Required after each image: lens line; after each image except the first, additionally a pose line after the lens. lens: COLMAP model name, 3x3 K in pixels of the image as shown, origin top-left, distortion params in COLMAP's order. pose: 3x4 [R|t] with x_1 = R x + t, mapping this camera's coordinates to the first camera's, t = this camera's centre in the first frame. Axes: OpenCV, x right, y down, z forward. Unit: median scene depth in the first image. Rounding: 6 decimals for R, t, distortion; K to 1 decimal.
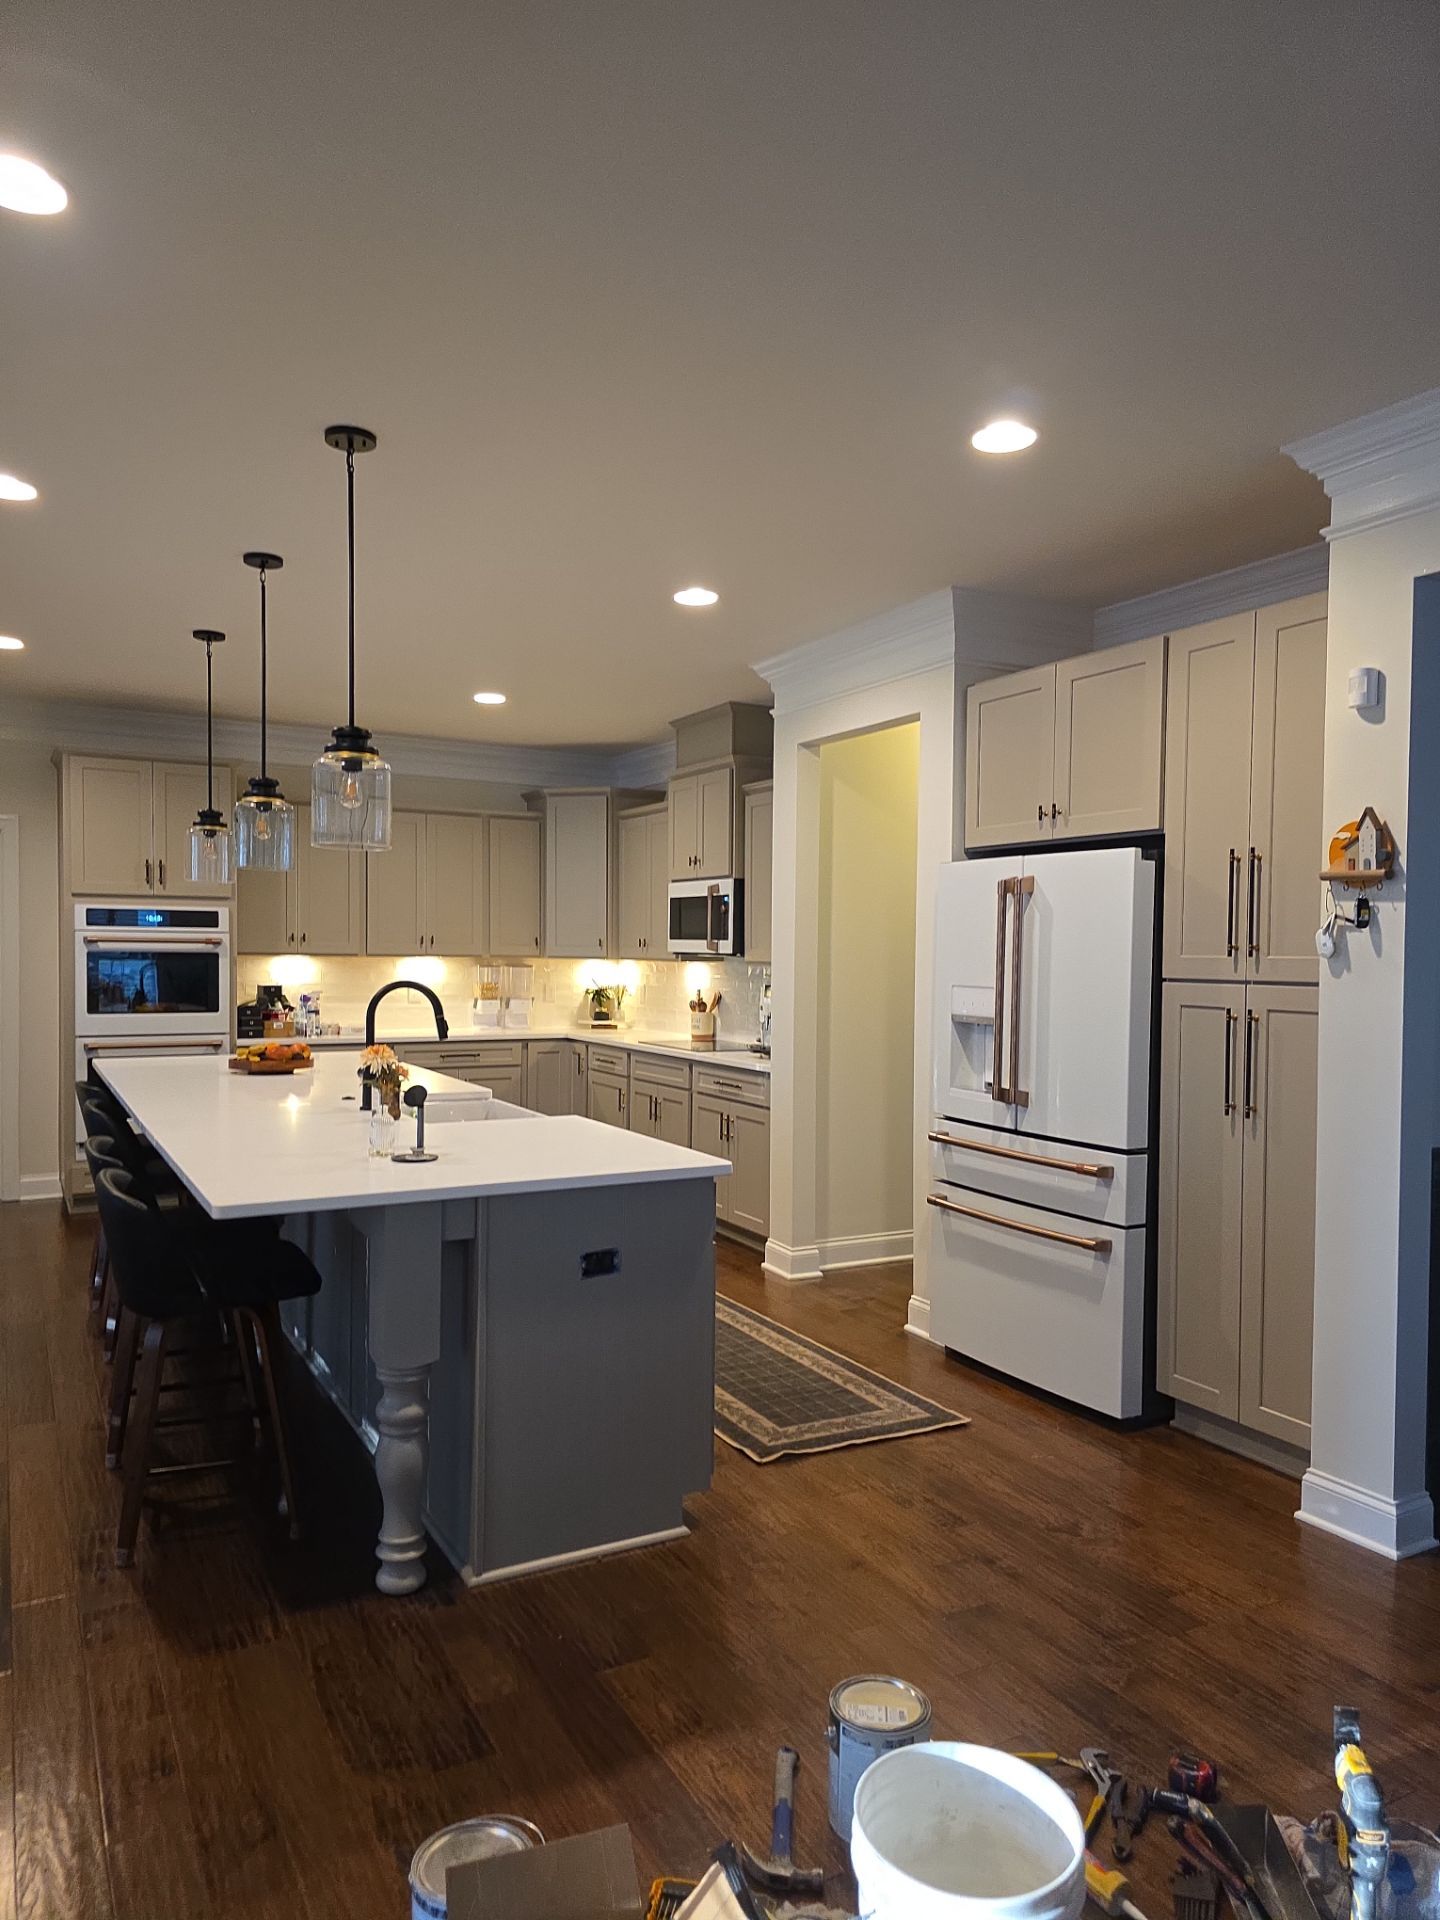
lens RADIAL K [[1295.0, 0, 708.5], [0, 1295.0, 988.5], [0, 0, 1]] dist [0.083446, -0.122316]
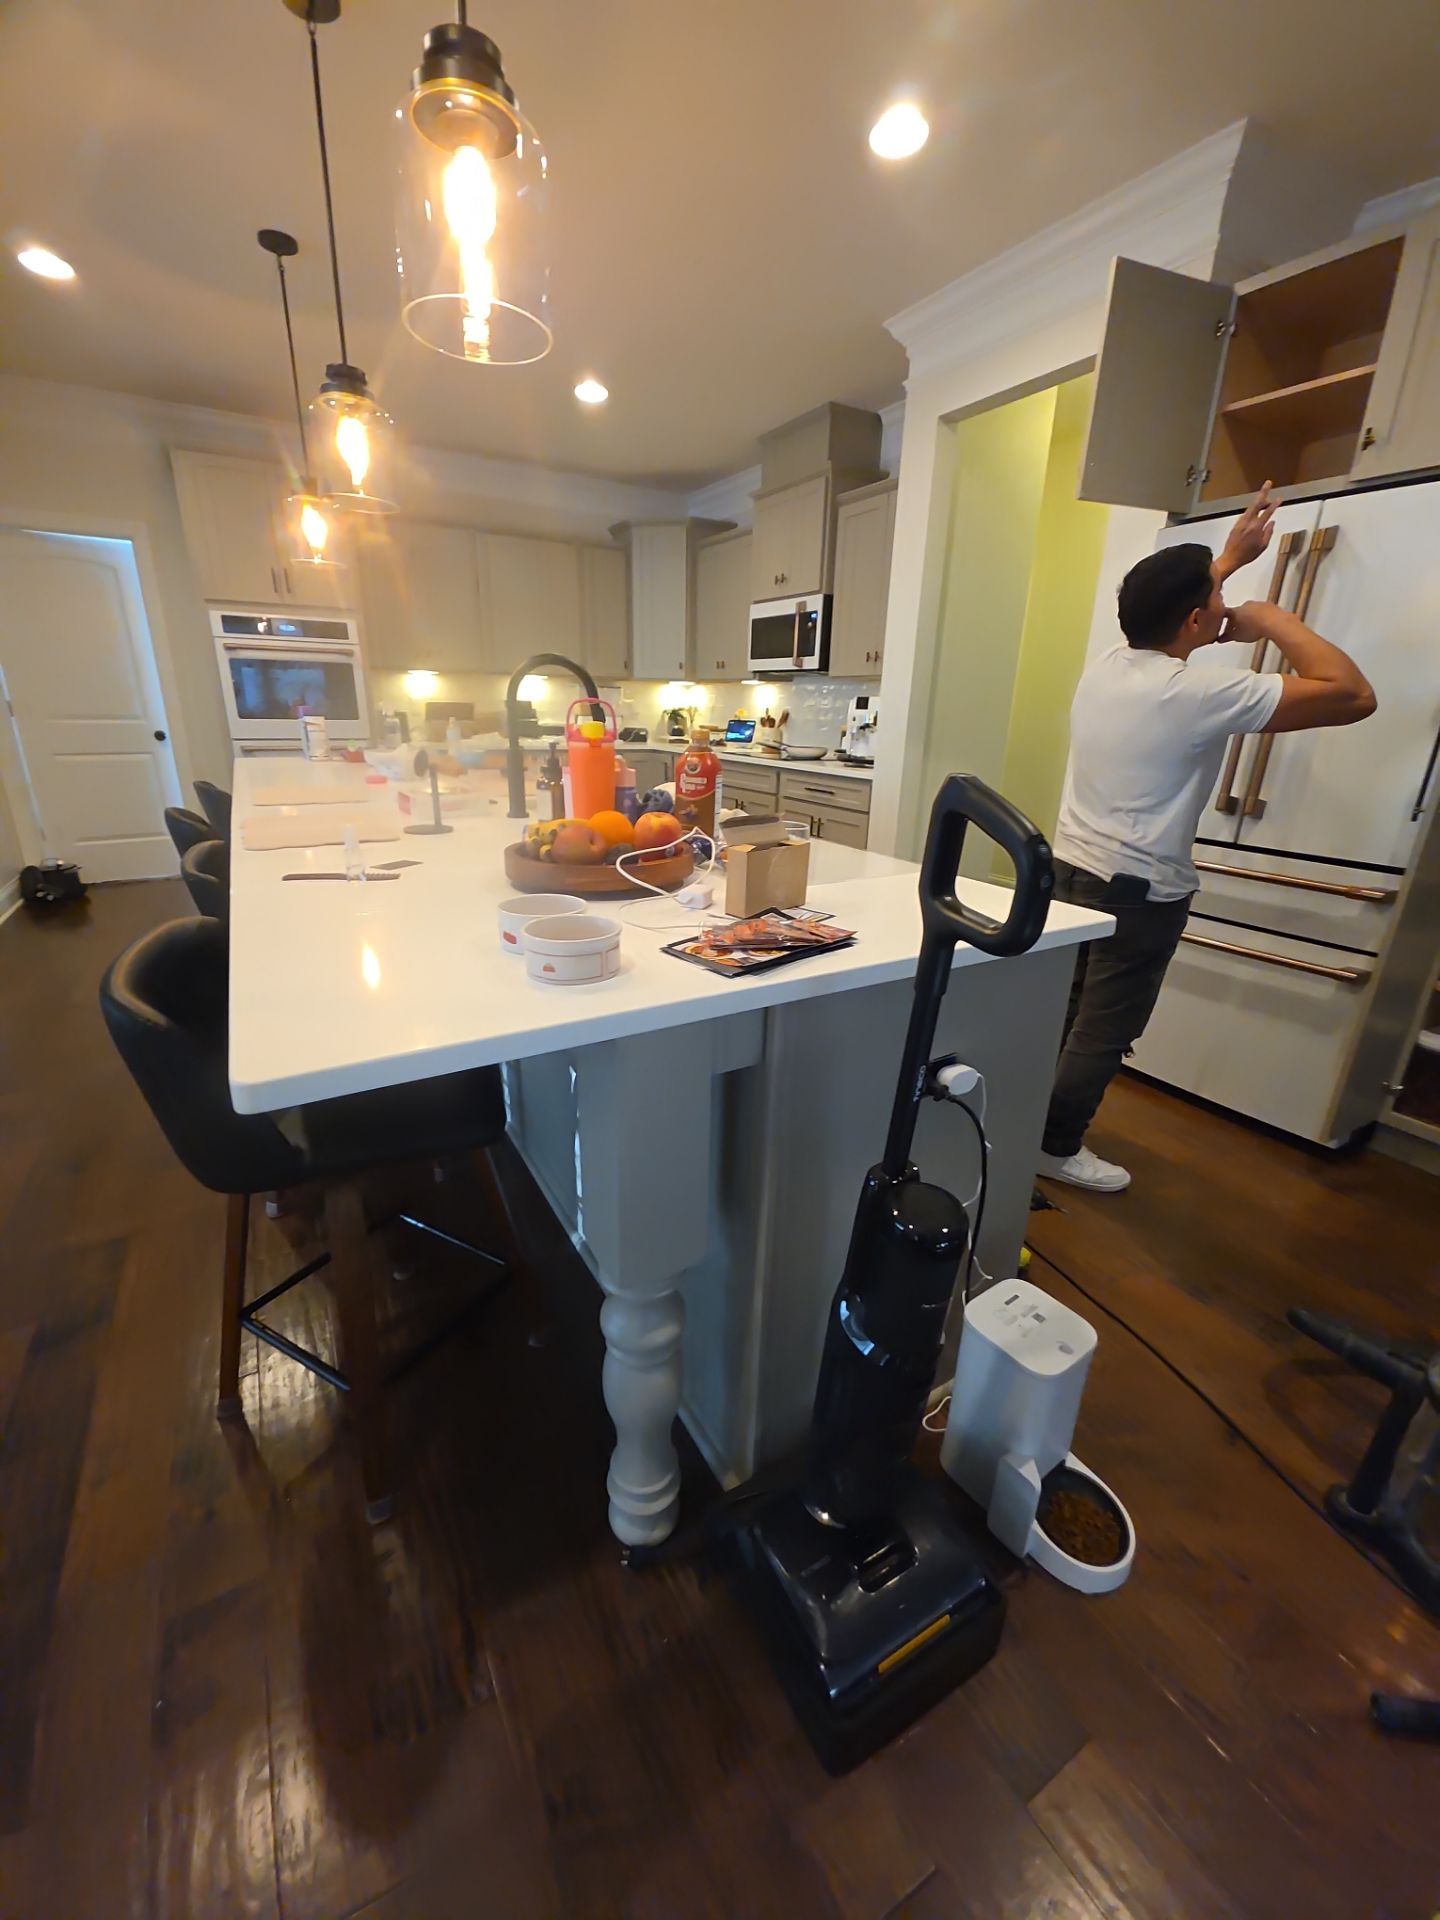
lens RADIAL K [[758.6, 0, 715.8], [0, 758.6, 962.8], [0, 0, 1]] dist [0.013680, -0.007708]
pose [[0.999295, 0.000942, 0.037534, -0.111815], [-0.011914, 0.955980, 0.293191, 0.028060], [-0.035606, -0.293432, 0.955317, 0.368754]]
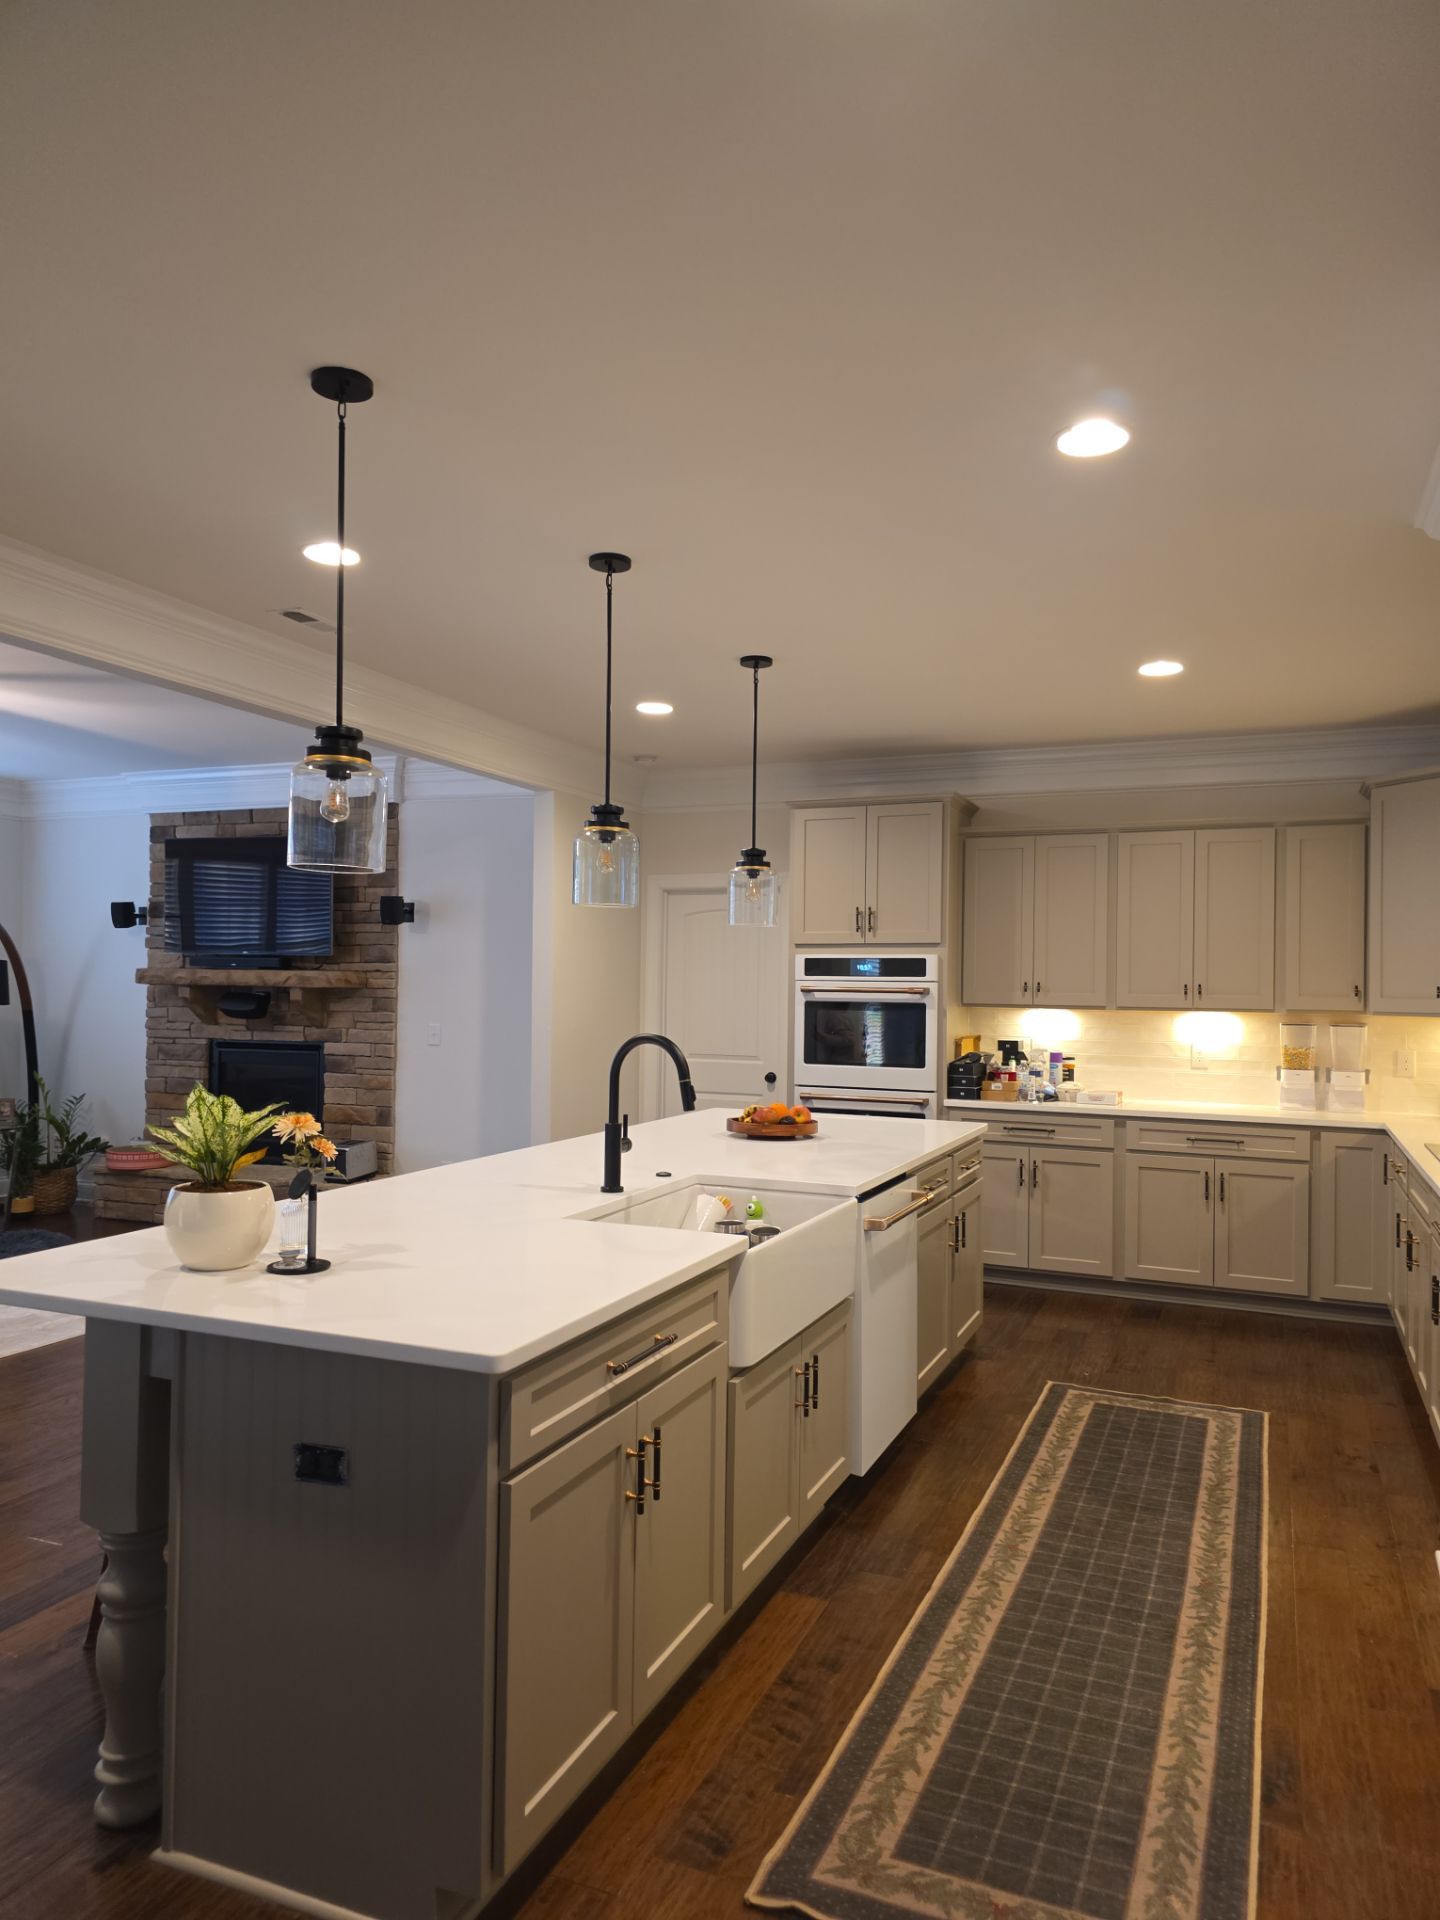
lens RADIAL K [[1297.7, 0, 732.4], [0, 1297.7, 973.3], [0, 0, 1]] dist [0.075430, -0.074563]
pose [[0.630244, -0.011120, -0.776318, 0.316299], [-0.030498, 0.998771, -0.039066, -0.010737], [0.775798, 0.048297, 0.629130, 0.400313]]
